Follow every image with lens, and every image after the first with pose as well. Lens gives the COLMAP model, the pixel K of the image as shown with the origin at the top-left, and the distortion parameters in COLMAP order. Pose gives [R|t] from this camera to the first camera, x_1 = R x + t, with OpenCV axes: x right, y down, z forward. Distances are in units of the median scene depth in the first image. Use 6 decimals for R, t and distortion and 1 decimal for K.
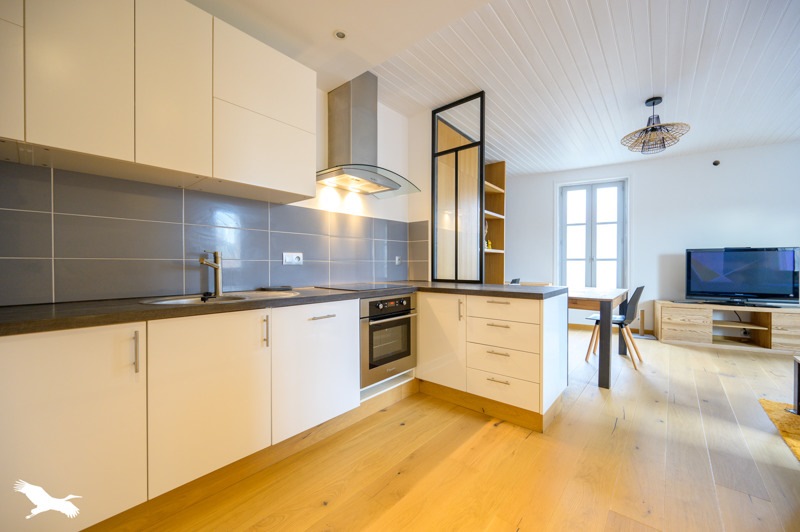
lens RADIAL K [[312.6, 0, 400.0], [0, 312.6, 266.0], [0, 0, 1]] dist [-0.000741, -0.000039]
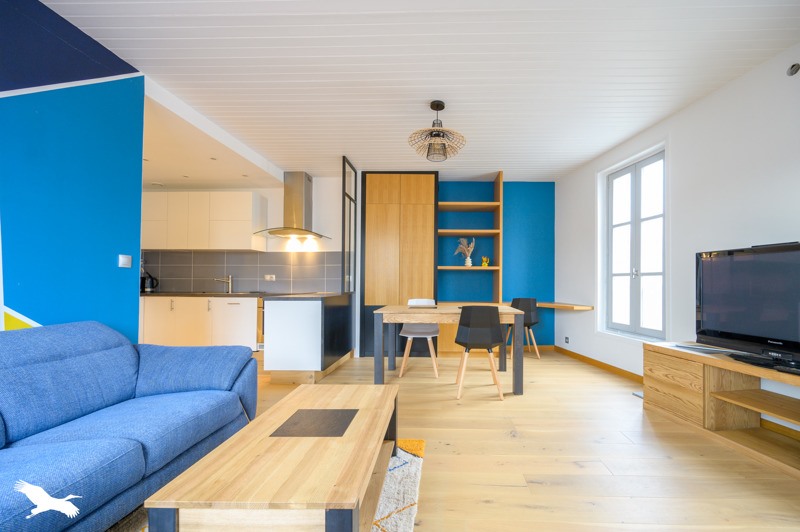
lens RADIAL K [[312.6, 0, 400.0], [0, 312.6, 266.0], [0, 0, 1]] dist [-0.000741, -0.000039]
pose [[0.620113, -0.040871, -0.783447, 1.330574], [-0.008884, 0.998212, -0.059107, 0.009487], [0.784462, 0.043613, 0.618641, 0.299642]]
